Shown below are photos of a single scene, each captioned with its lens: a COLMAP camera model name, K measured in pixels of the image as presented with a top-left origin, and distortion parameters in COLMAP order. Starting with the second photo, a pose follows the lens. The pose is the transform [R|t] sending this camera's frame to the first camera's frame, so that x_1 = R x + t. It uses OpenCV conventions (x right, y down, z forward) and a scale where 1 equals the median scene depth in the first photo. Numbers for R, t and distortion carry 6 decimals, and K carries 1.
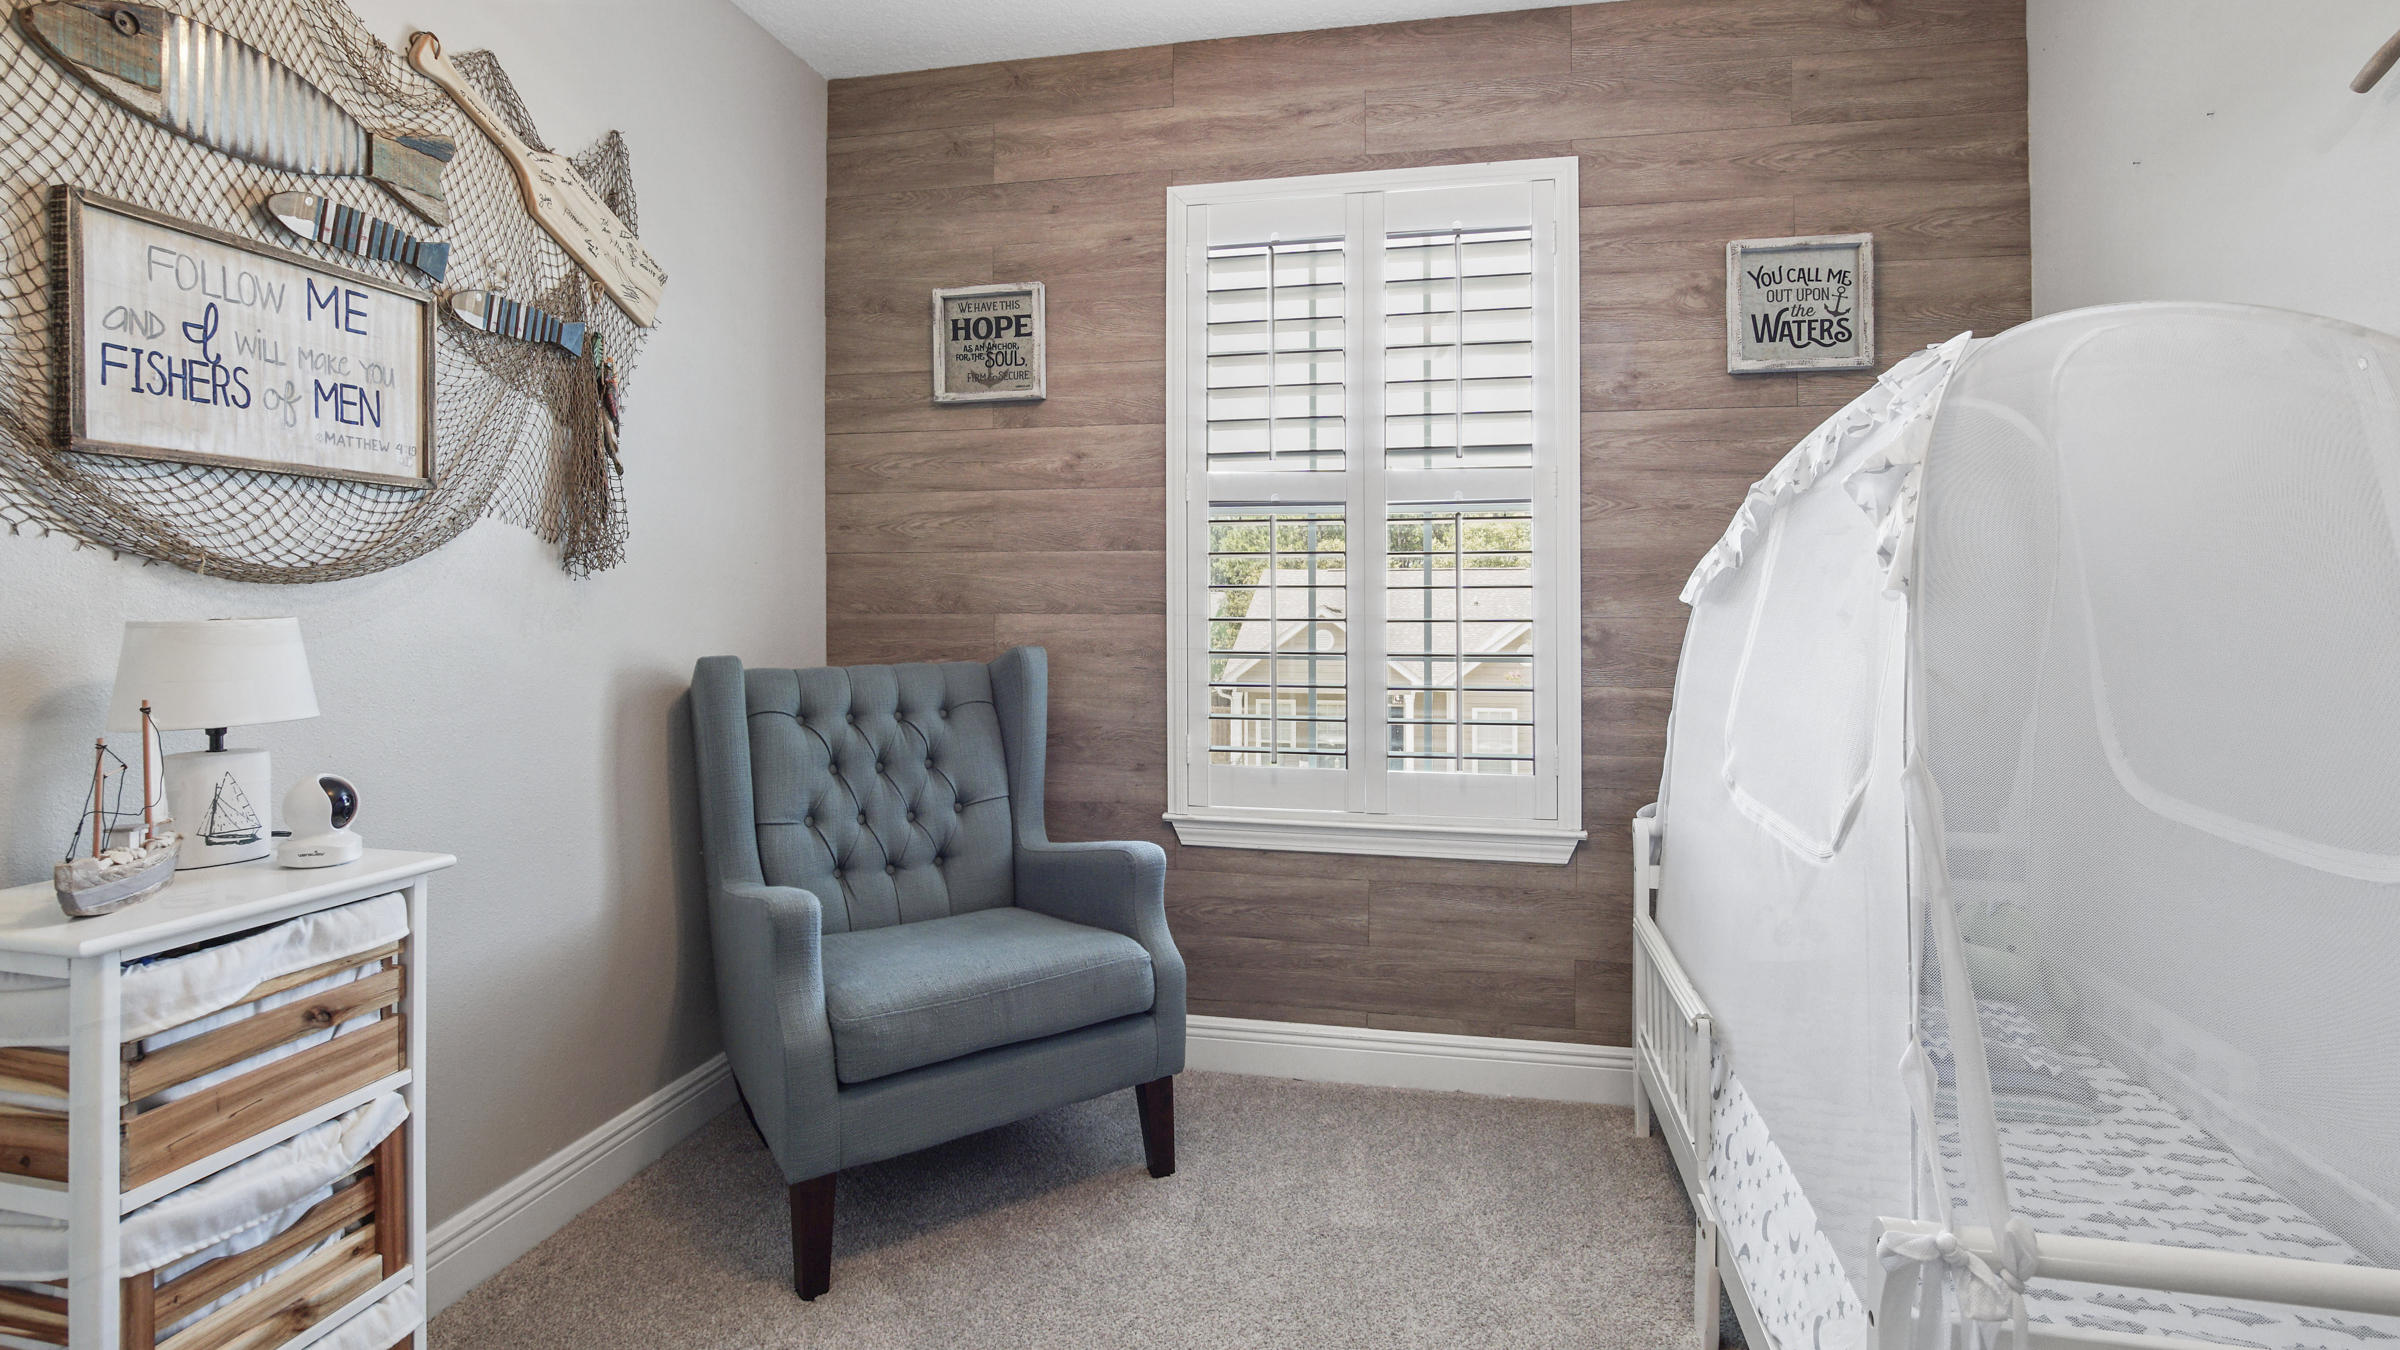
lens RADIAL K [[1124.2, 0, 1203.8], [0, 1124.2, 620.3], [0, 0, 1]] dist [-0.021269, -0.000572]
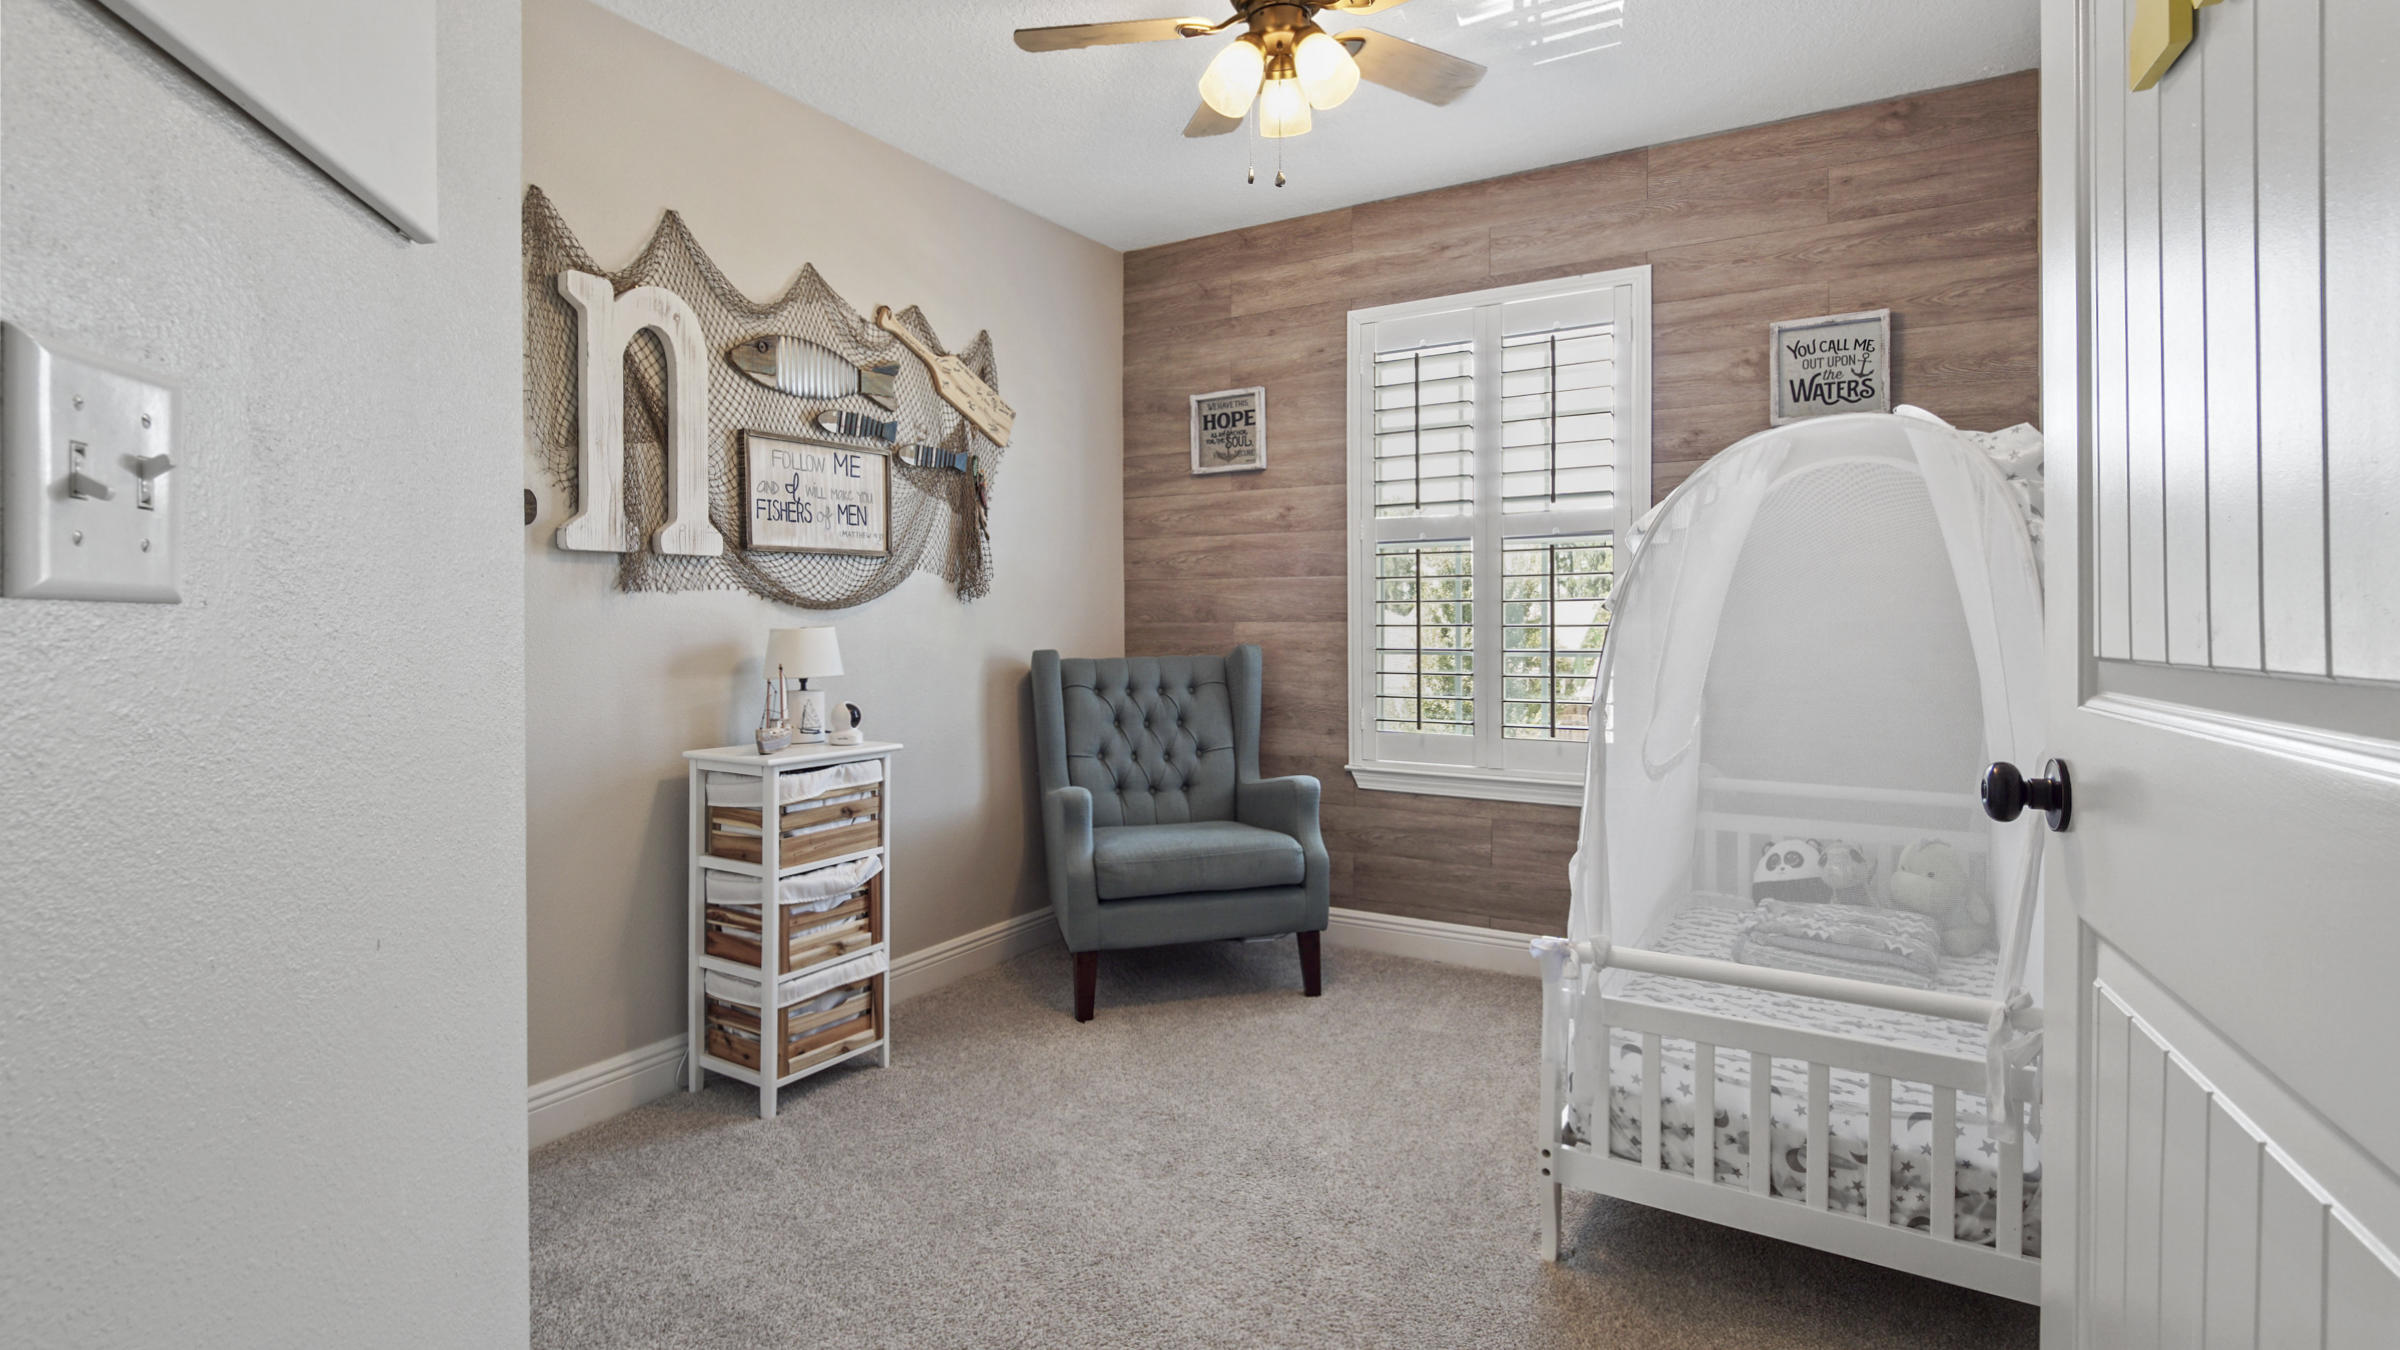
lens RADIAL K [[1090.8, 0, 1192.9], [0, 1090.8, 631.5], [0, 0, 1]] dist [-0.020432, 0.000910]
pose [[0.945542, -0.004044, -0.325474, 0.252768], [0.005205, 0.999983, 0.002697, 0.002471], [0.325457, -0.004244, 0.945547, -0.375265]]
